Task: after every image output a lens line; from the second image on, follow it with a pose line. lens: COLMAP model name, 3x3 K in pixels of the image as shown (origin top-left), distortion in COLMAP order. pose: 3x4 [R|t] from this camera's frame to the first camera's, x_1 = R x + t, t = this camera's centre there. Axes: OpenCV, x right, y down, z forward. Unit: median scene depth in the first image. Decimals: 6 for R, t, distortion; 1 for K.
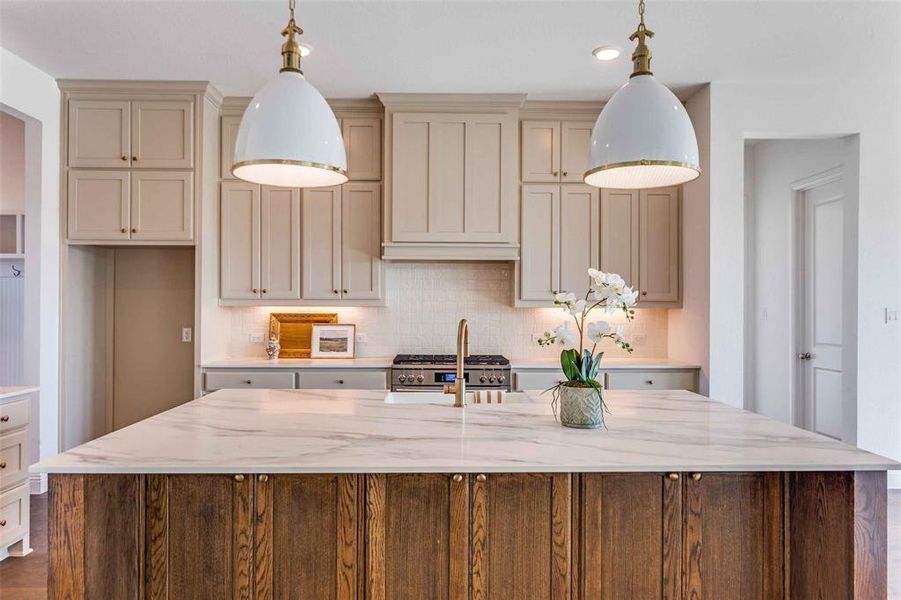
lens RADIAL K [[576.8, 0, 449.8], [0, 576.8, 303.3], [0, 0, 1]] dist [-0.008202, 0.004189]
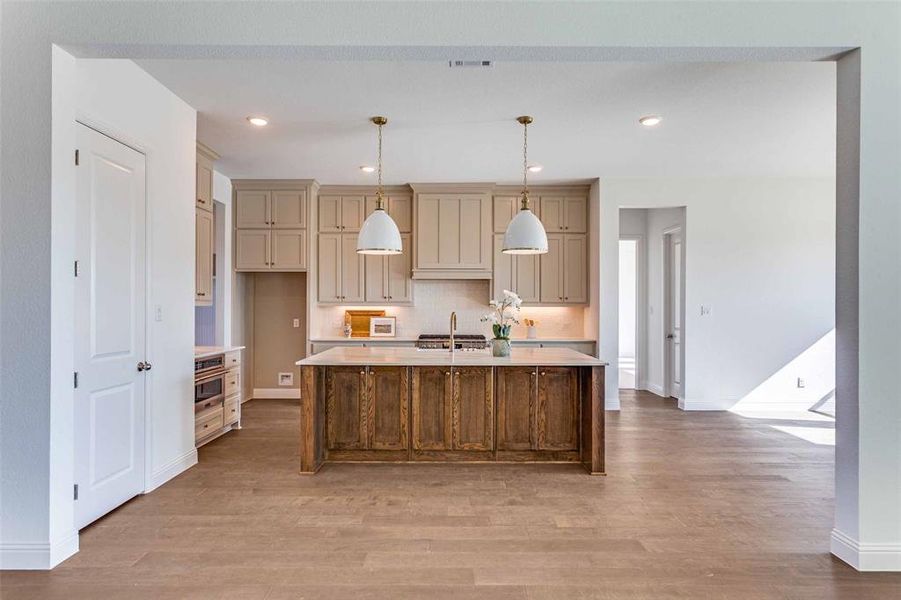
lens RADIAL K [[504.3, 0, 449.2], [0, 504.3, 302.2], [0, 0, 1]] dist [-0.009794, 0.003056]
pose [[0.999666, -0.002047, -0.025744, 0.032453], [0.001990, 0.999996, -0.002244, -0.002628], [0.025749, 0.002192, 0.999666, -0.510275]]
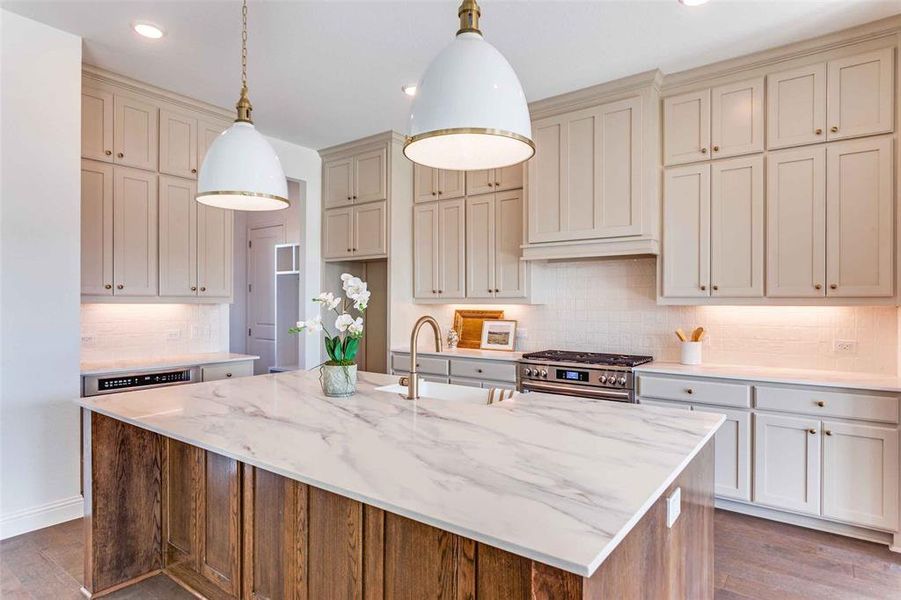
lens RADIAL K [[504.3, 0, 453.7], [0, 504.3, 301.3], [0, 0, 1]] dist [-0.009794, 0.003056]
pose [[0.791092, -0.004653, -0.611680, 0.360696], [0.005031, 0.999987, -0.001100, 0.000654], [0.611677, -0.002207, 0.791105, 0.179571]]
